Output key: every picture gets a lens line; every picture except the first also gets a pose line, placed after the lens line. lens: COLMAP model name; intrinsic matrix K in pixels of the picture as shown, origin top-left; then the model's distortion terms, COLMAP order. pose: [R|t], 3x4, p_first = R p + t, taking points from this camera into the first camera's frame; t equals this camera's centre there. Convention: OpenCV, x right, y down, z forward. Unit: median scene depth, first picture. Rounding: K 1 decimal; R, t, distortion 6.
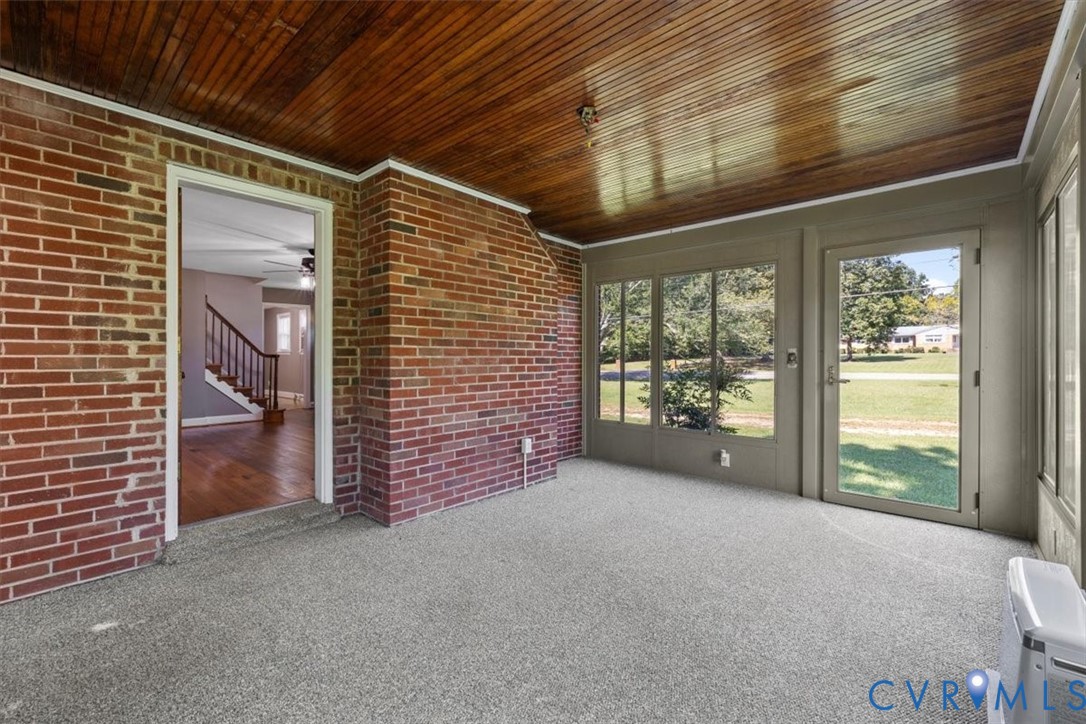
lens RADIAL K [[468.1, 0, 542.7], [0, 468.1, 358.3], [0, 0, 1]] dist [-0.002958, -0.000014]
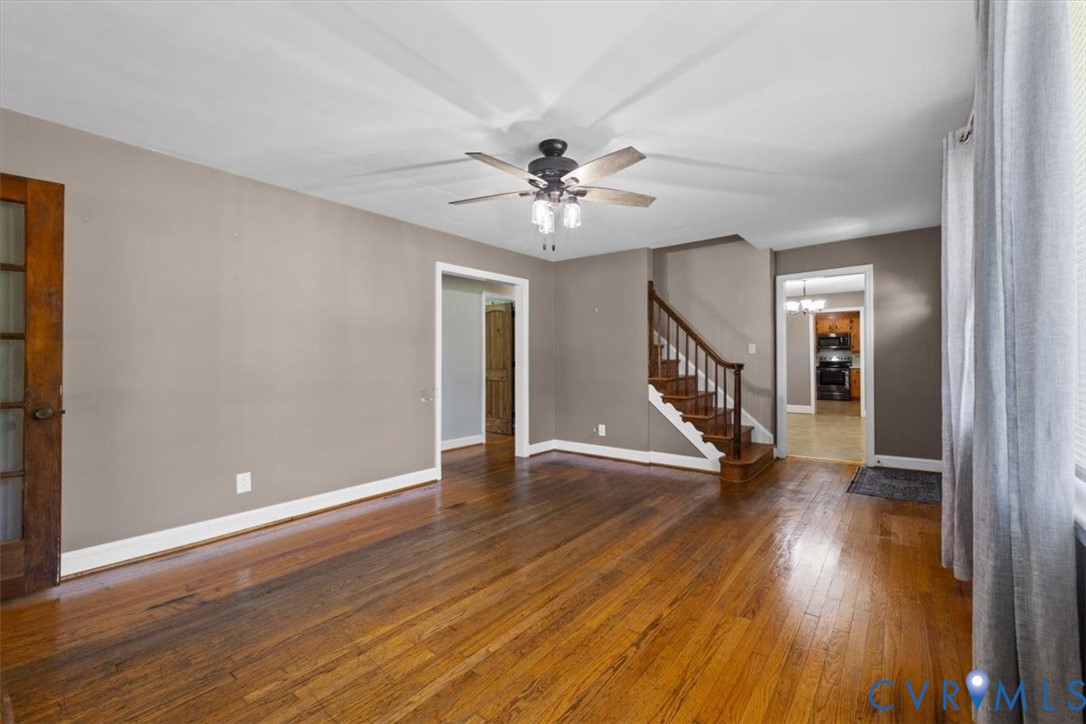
lens RADIAL K [[468.1, 0, 543.1], [0, 468.1, 361.4], [0, 0, 1]] dist [-0.002958, -0.000014]
pose [[0.071106, -0.004439, -0.997459, -0.016788], [0.000052, 0.999990, -0.004447, -0.008843], [0.997469, 0.000264, 0.071105, 0.749171]]
